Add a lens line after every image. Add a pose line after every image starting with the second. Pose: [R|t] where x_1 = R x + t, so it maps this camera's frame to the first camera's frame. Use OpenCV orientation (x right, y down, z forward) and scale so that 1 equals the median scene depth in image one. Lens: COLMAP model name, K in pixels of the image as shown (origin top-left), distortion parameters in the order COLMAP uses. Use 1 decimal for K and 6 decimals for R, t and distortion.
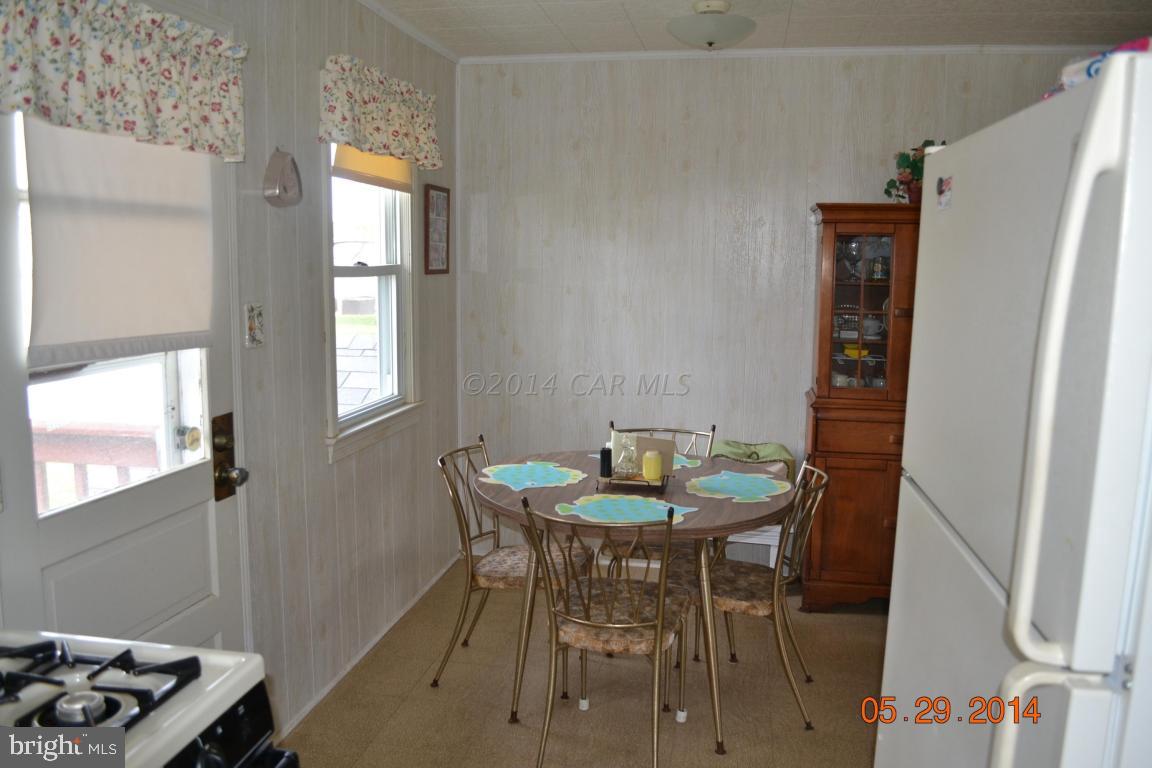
lens RADIAL K [[926.4, 0, 576.0], [0, 926.4, 384.0], [0, 0, 1]] dist [-0.080496, 0.005513]
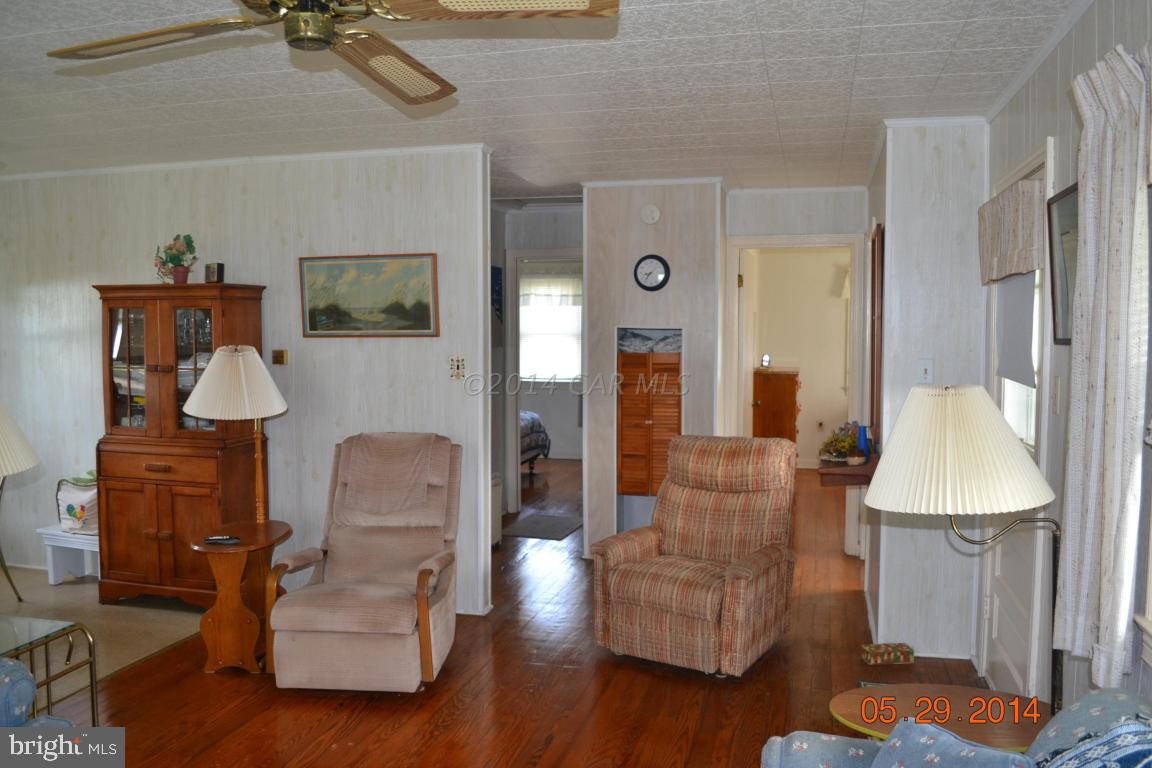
lens RADIAL K [[926.4, 0, 576.0], [0, 926.4, 384.0], [0, 0, 1]] dist [-0.080496, 0.005513]
pose [[0.997464, 0.001340, -0.071167, 0.979283], [-0.007216, 0.996576, -0.082368, 0.043103], [0.070813, 0.082673, 0.994058, -0.211396]]
